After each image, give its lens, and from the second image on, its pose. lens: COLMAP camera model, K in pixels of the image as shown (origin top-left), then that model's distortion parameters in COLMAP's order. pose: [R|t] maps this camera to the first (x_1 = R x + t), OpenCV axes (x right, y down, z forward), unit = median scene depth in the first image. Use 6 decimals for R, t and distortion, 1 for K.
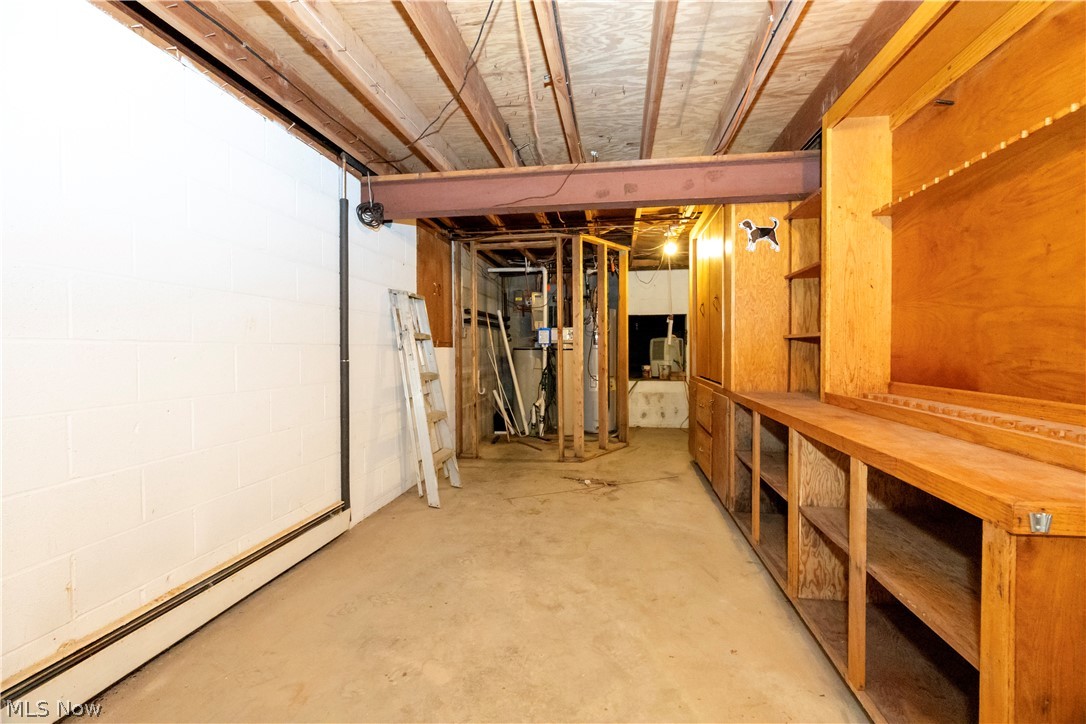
lens RADIAL K [[477.8, 0, 543.6], [0, 477.8, 356.7], [0, 0, 1]] dist [-0.010466, -0.000107]
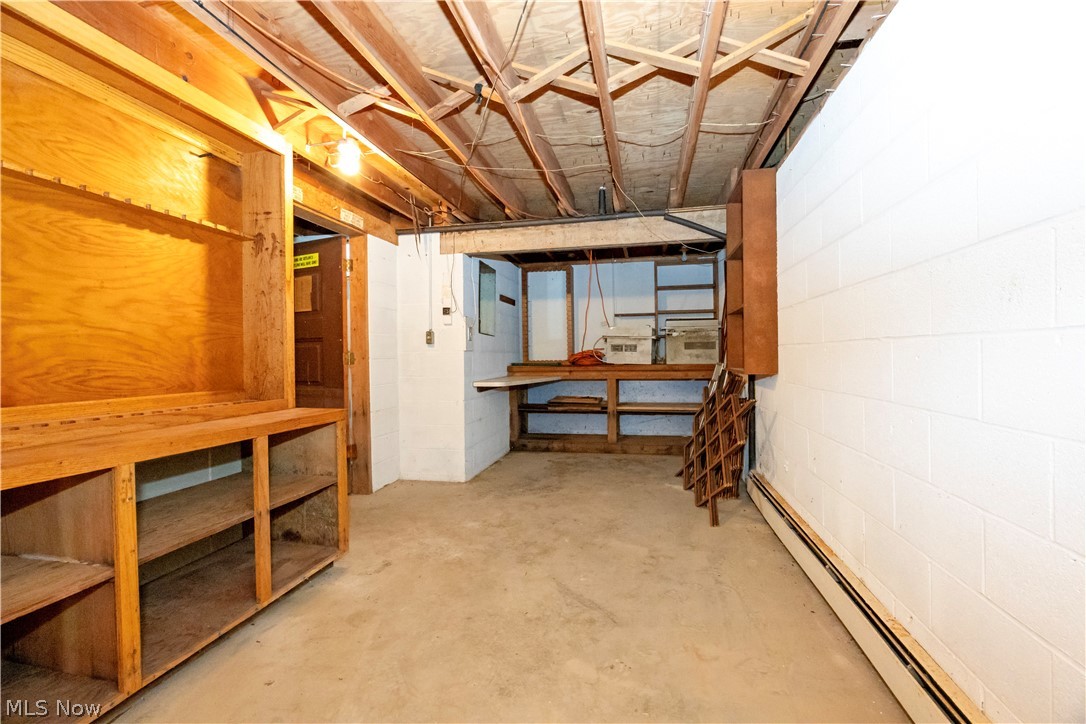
lens RADIAL K [[477.8, 0, 543.1], [0, 477.8, 359.2], [0, 0, 1]] dist [-0.010466, -0.000107]
pose [[-0.998198, 0.016189, 0.057774, -0.220303], [0.017471, 0.999611, 0.021754, -0.025439], [-0.057399, 0.022724, -0.998093, 2.104121]]
